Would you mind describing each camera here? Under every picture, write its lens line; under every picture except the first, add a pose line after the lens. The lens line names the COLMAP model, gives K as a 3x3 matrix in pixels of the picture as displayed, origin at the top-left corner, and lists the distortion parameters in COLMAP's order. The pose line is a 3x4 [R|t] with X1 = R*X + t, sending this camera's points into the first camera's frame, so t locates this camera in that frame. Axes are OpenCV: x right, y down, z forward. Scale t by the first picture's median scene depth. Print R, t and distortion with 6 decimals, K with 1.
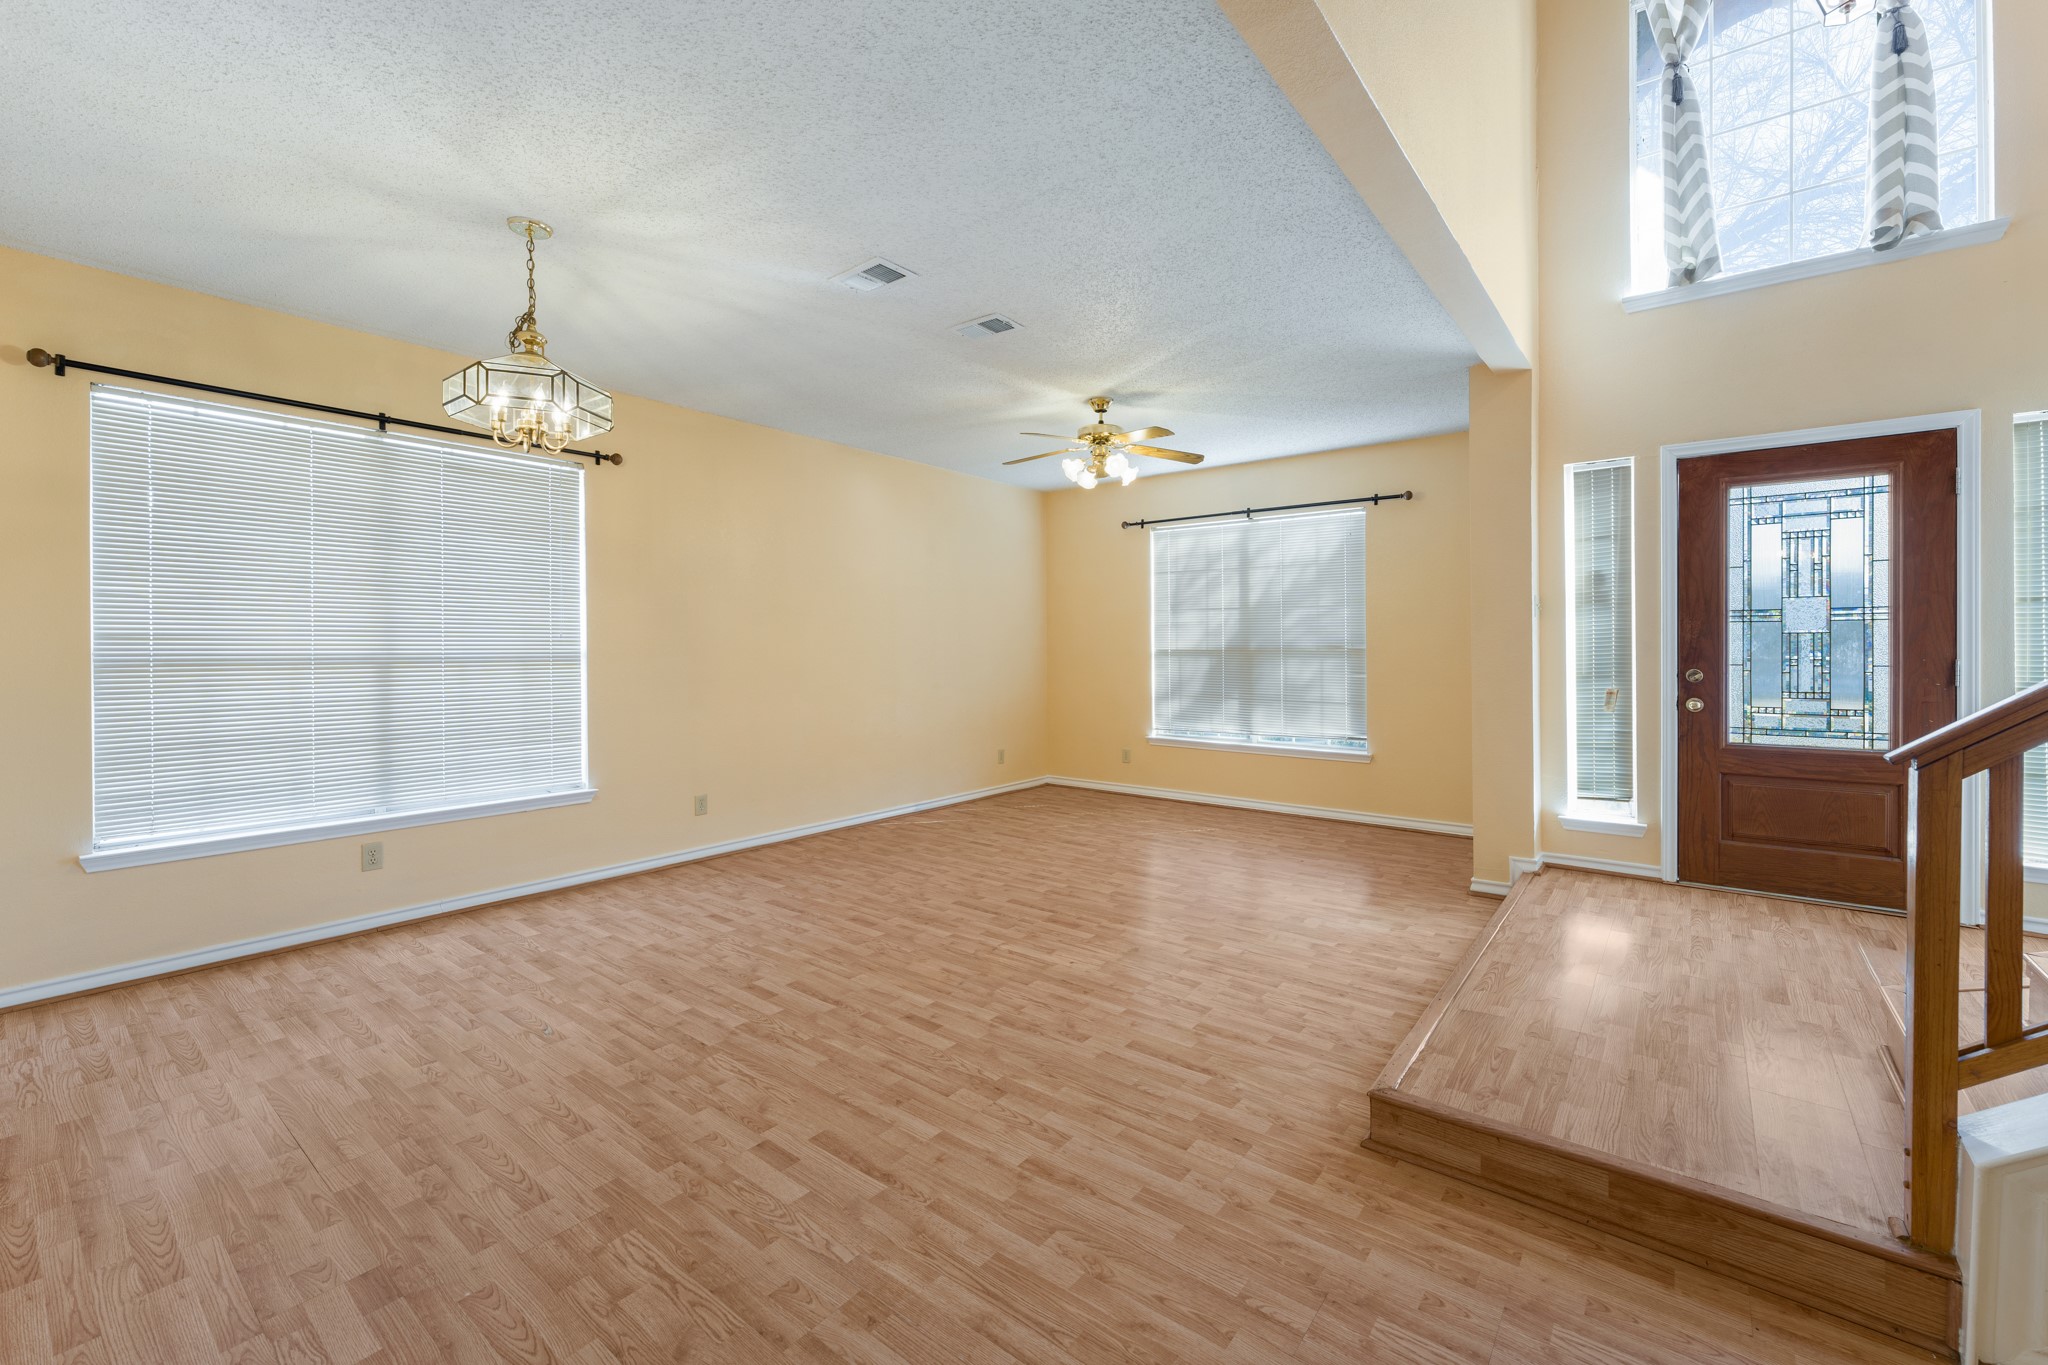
lens RADIAL K [[836.3, 0, 1031.8], [0, 836.3, 649.3], [0, 0, 1]] dist [0.004966, -0.000709]
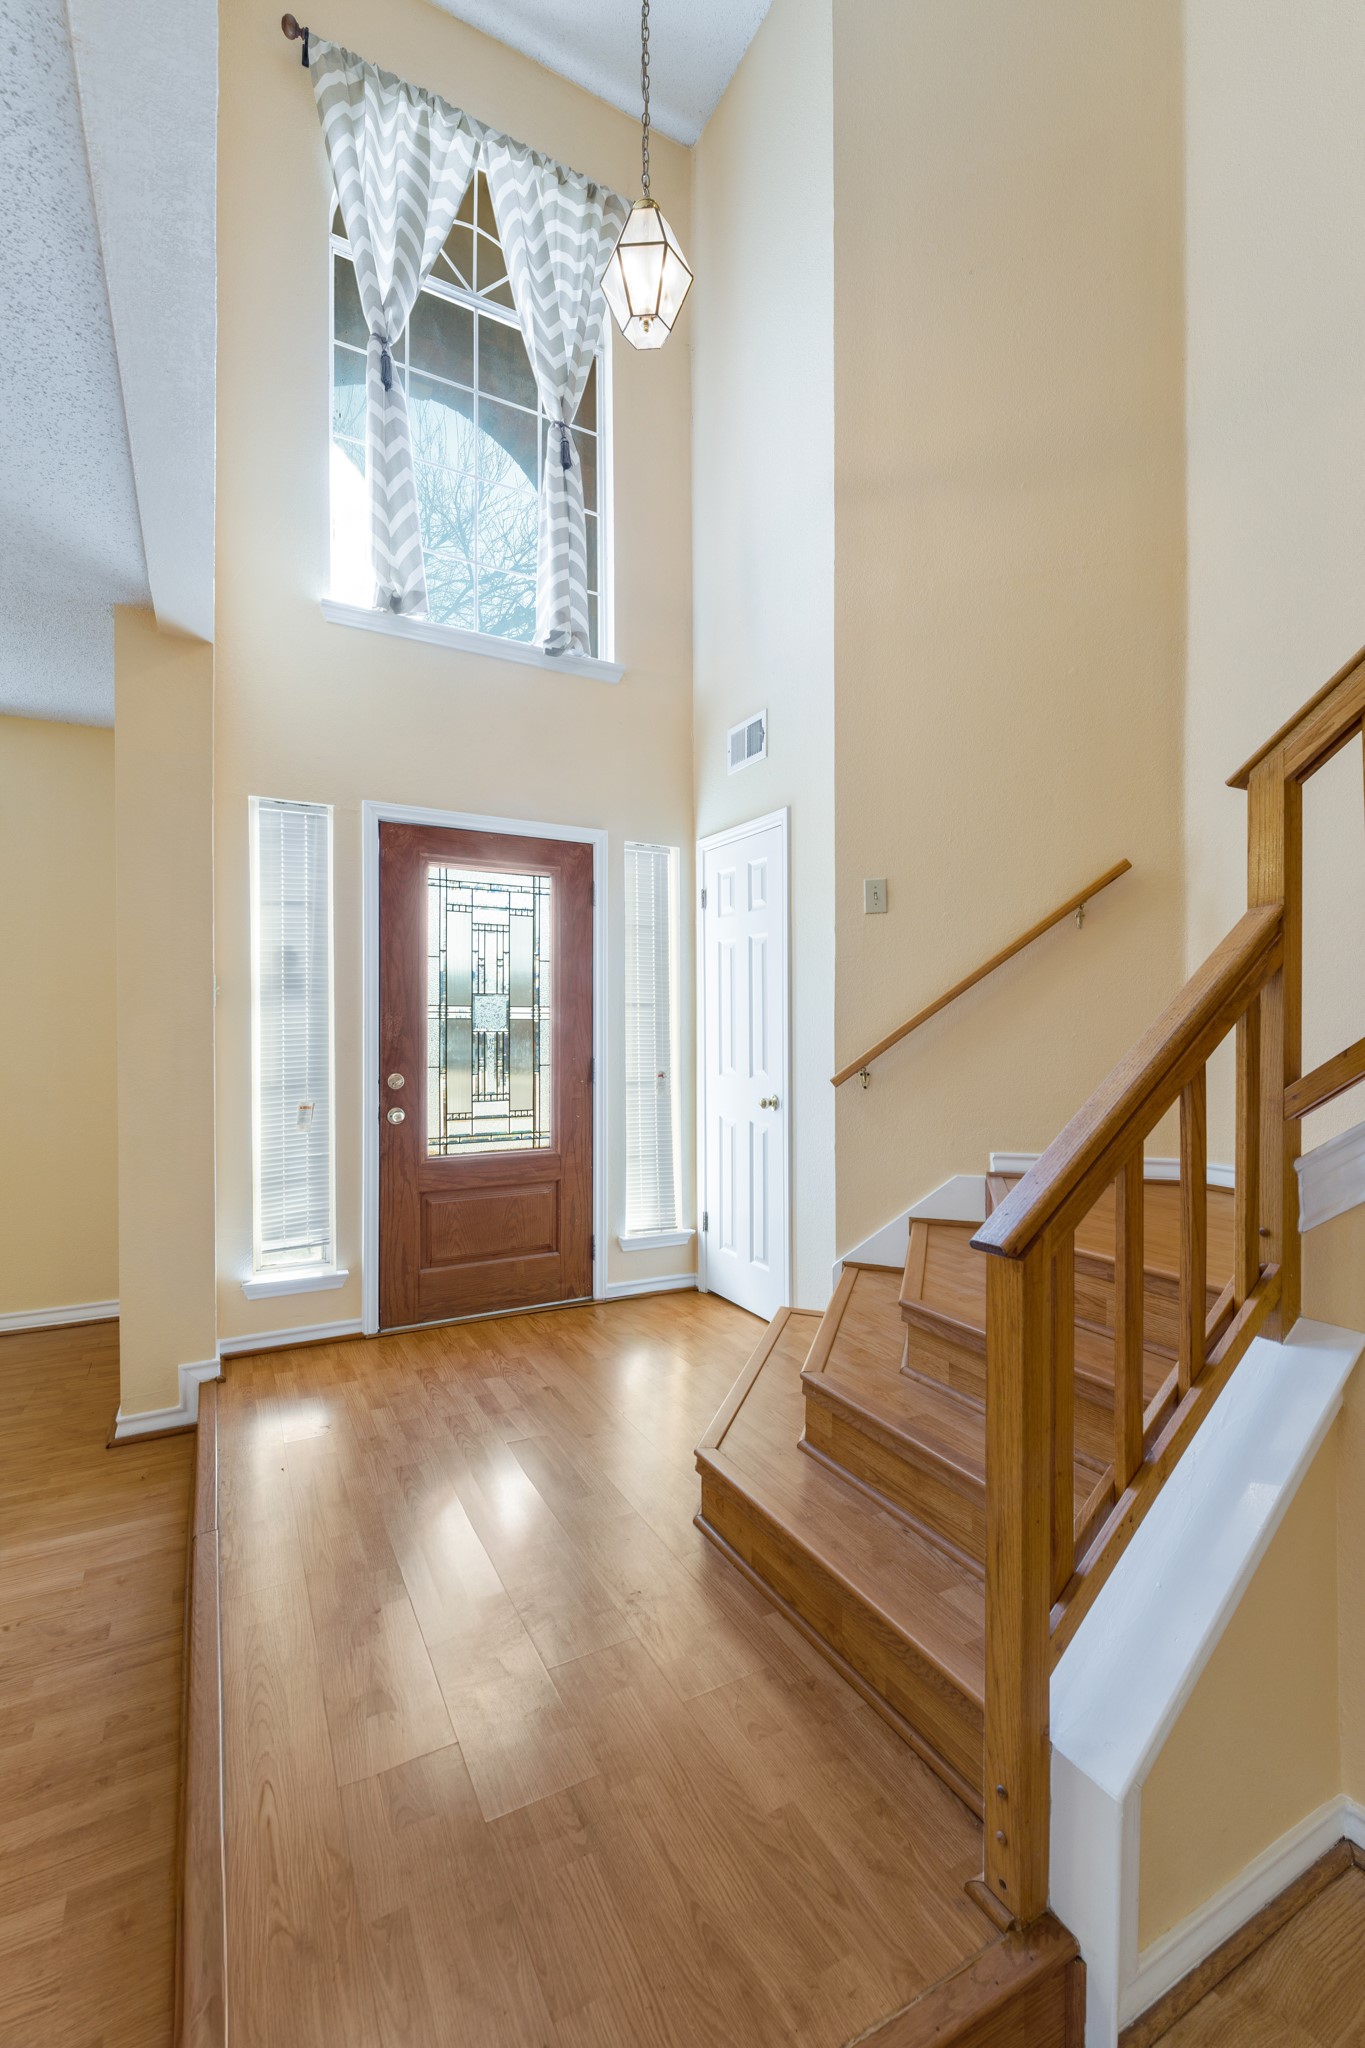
lens RADIAL K [[933.6, 0, 776.6], [0, 933.6, 1035.9], [0, 0, 1]] dist [-0.001991, -0.000237]
pose [[0.391048, 0.002052, 0.920368, 0.078074], [-0.002473, 0.999996, -0.001179, -0.014173], [-0.920367, -0.001815, 0.391052, 0.285664]]
